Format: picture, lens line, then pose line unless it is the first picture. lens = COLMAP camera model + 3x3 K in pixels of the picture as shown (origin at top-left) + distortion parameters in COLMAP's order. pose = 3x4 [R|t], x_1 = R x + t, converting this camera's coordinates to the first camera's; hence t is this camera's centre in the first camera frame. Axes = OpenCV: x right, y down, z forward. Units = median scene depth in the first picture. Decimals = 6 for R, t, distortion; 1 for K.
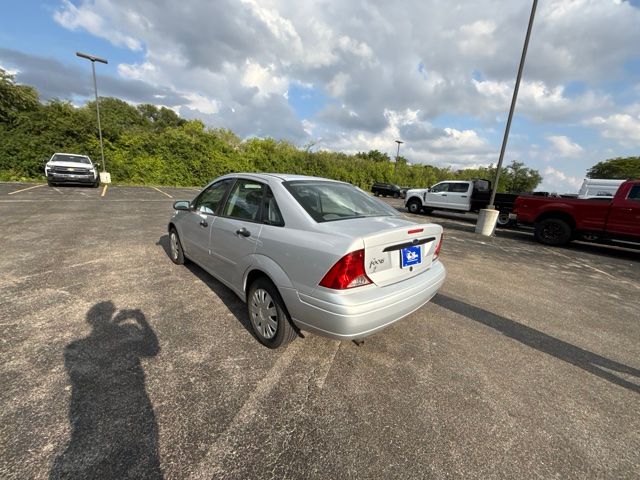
lens RADIAL K [[254.1, 0, 321.6], [0, 254.1, 242.1], [0, 0, 1]] dist [0.000125, -0.000312]
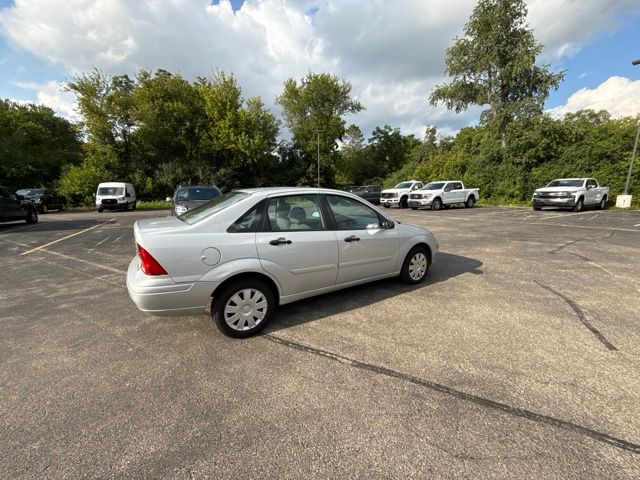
lens RADIAL K [[254.1, 0, 321.3], [0, 254.1, 242.6], [0, 0, 1]] dist [0.000125, -0.000312]
pose [[-0.180554, 0.123196, -0.975819, 0.147272], [-0.223417, 0.961053, 0.162671, -0.038321], [0.957854, 0.247385, -0.145998, 0.211687]]
